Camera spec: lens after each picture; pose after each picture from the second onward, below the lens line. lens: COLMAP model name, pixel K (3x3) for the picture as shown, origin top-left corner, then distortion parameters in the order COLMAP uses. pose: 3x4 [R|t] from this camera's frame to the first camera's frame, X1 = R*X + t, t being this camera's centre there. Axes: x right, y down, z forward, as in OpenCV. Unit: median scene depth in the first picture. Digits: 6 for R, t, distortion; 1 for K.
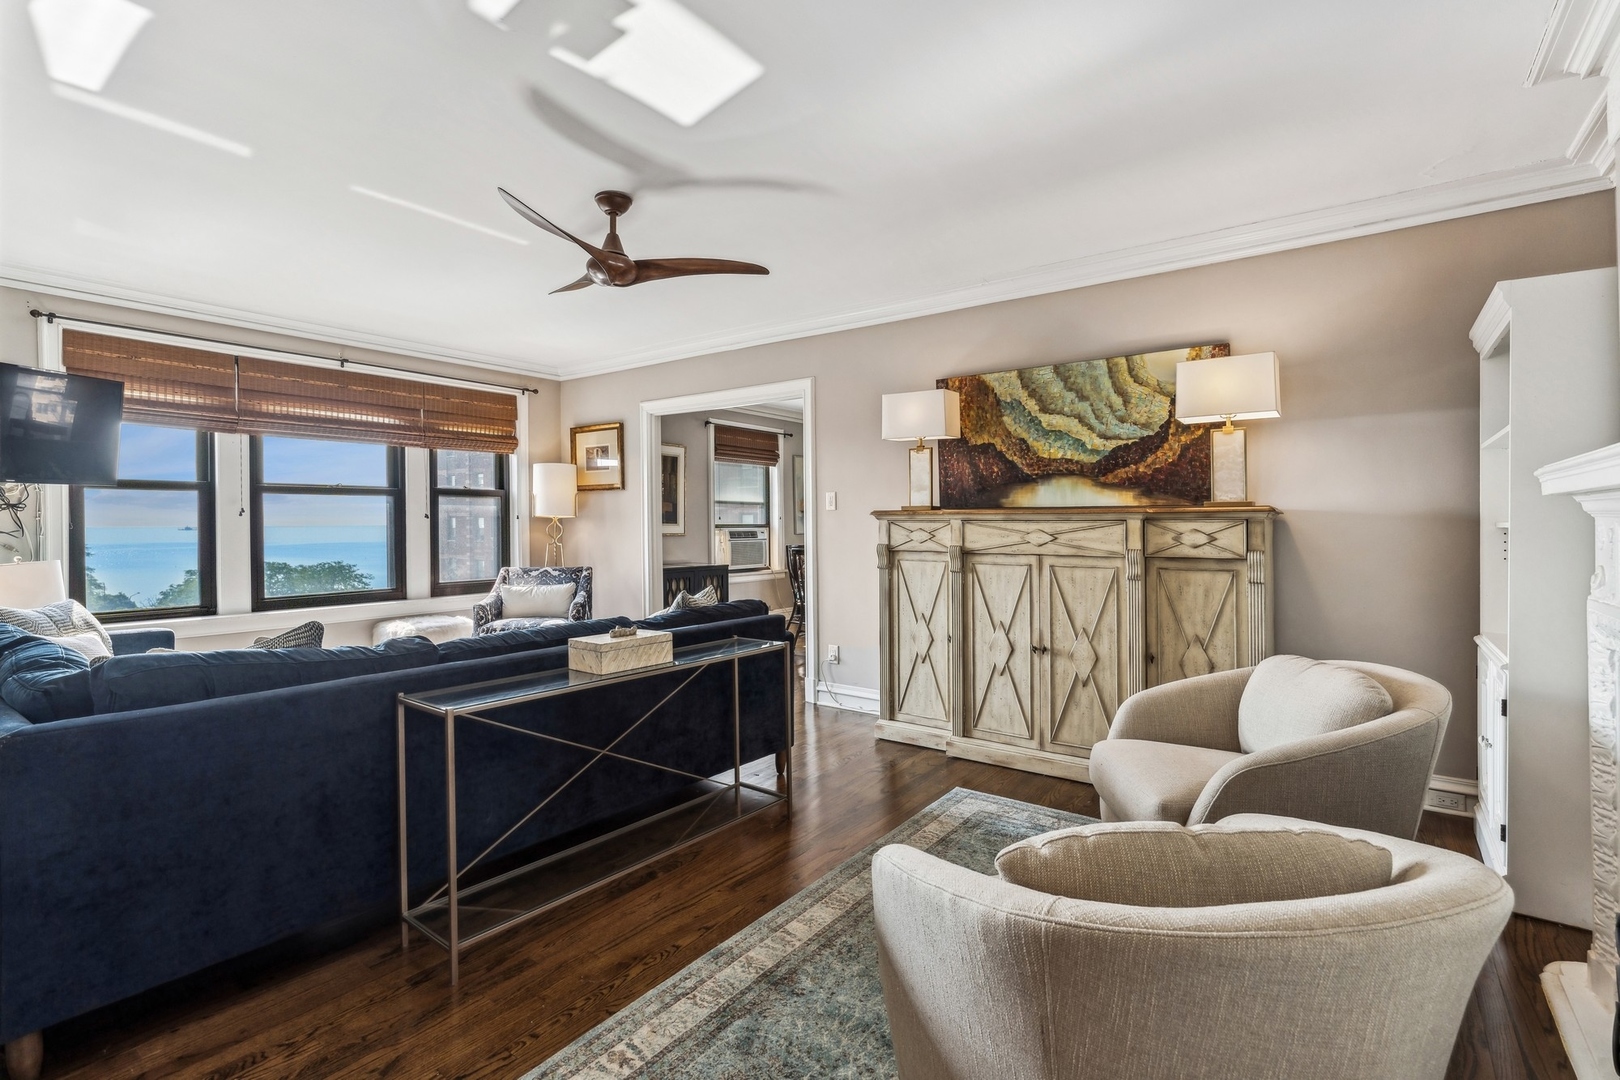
lens RADIAL K [[751.9, 0, 811.6], [0, 751.9, 530.6], [0, 0, 1]] dist [-0.001292, -0.000093]
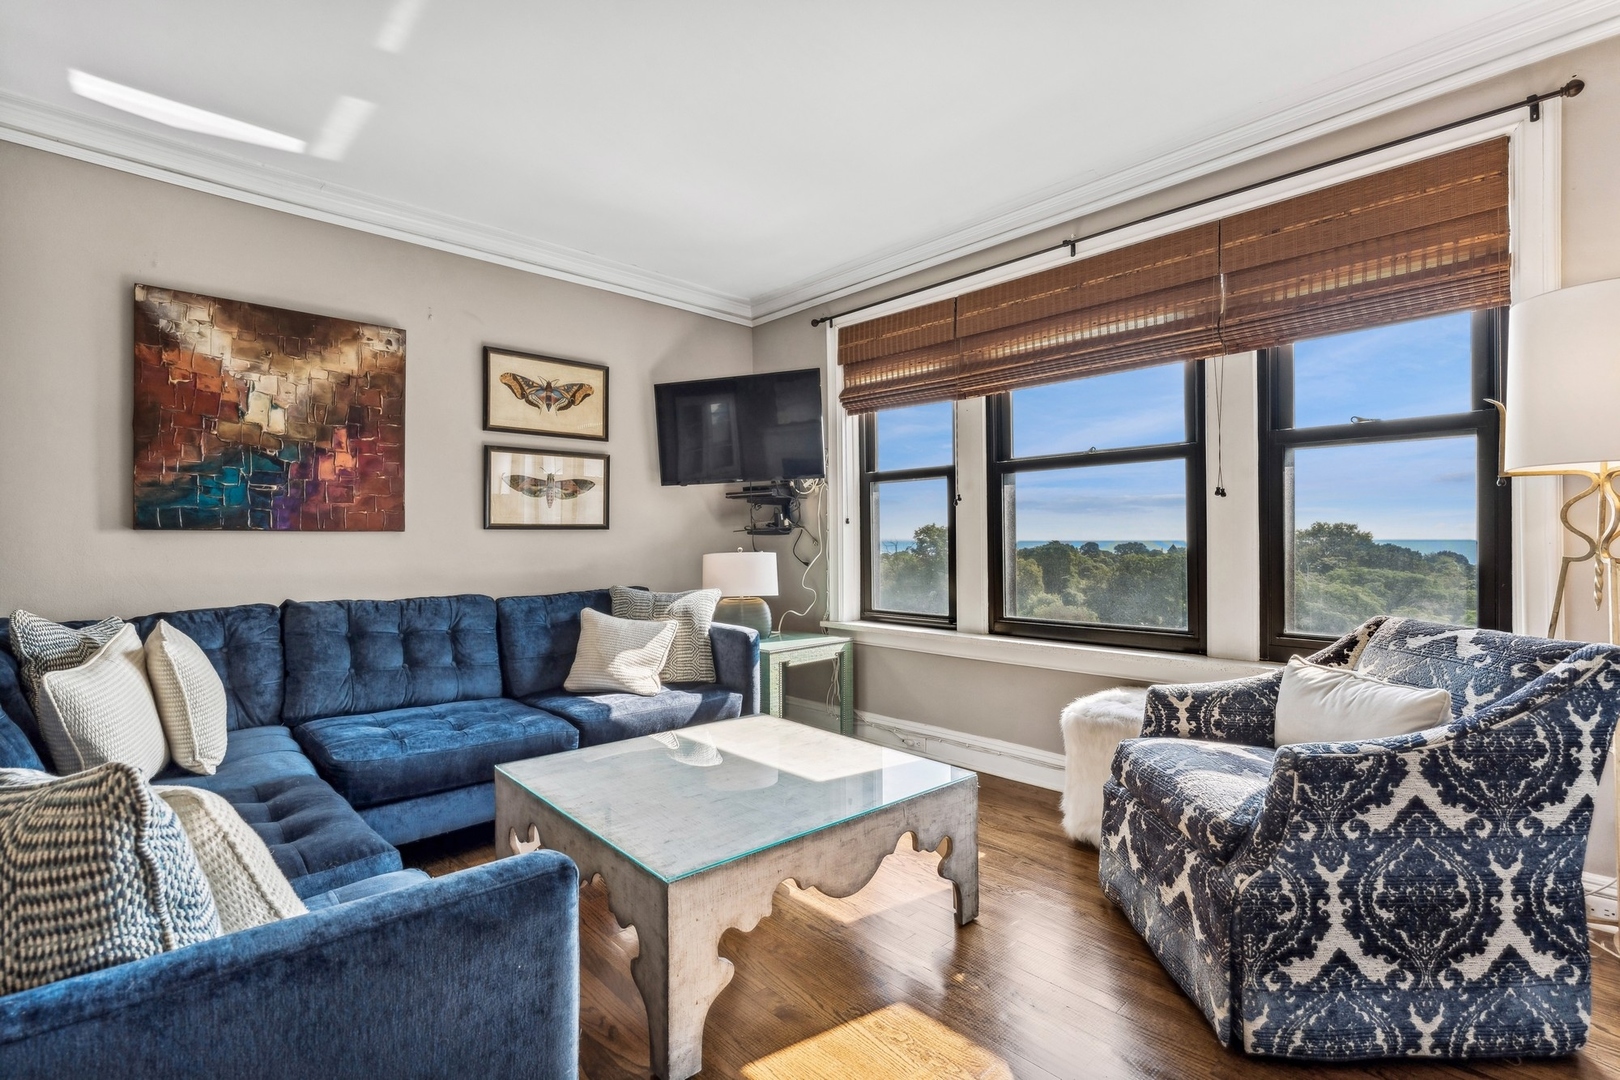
lens RADIAL K [[751.9, 0, 811.6], [0, 751.9, 530.6], [0, 0, 1]] dist [-0.001292, -0.000093]
pose [[-0.196223, -0.005444, -0.980544, 0.013098], [-0.004751, 0.999978, -0.004601, 0.009082], [0.980548, 0.003756, -0.196245, 0.830826]]
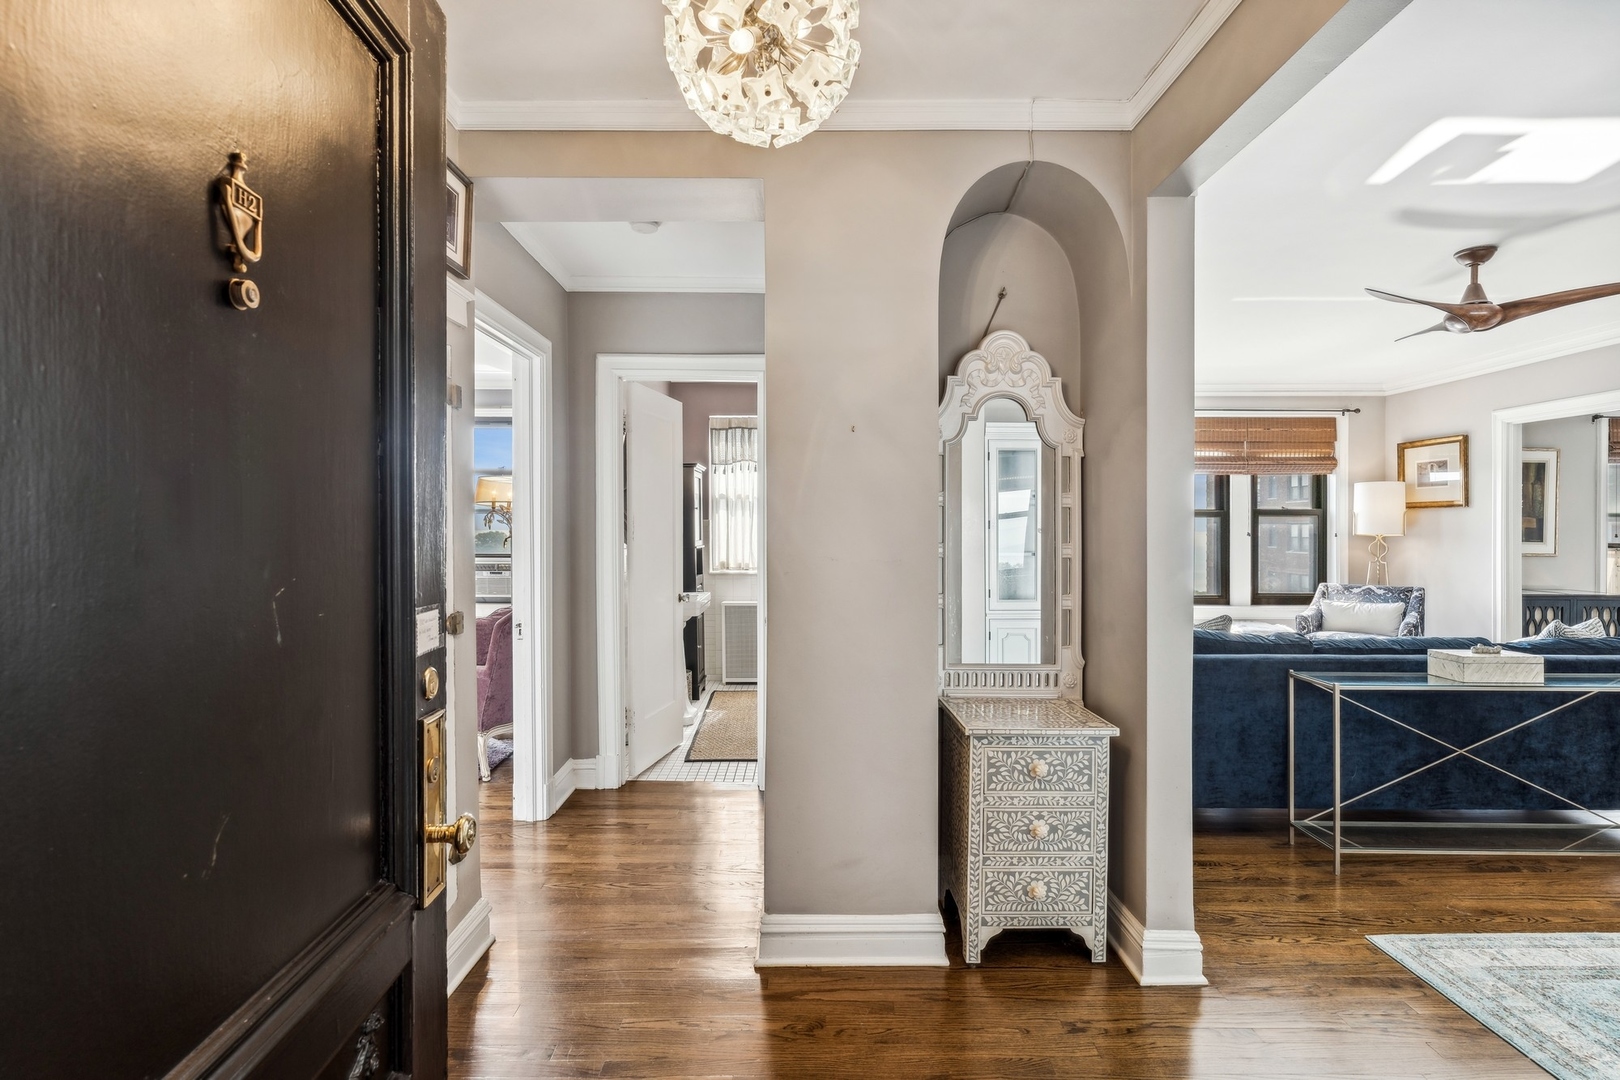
lens RADIAL K [[770.6, 0, 810.0], [0, 770.6, 540.0], [0, 0, 1]] dist [-0.001420, -0.000683]
pose [[0.594312, 0.013900, -0.804115, 0.034506], [-0.010843, 0.999898, 0.009270, -0.014210], [0.804162, 0.003210, 0.594402, -0.233849]]
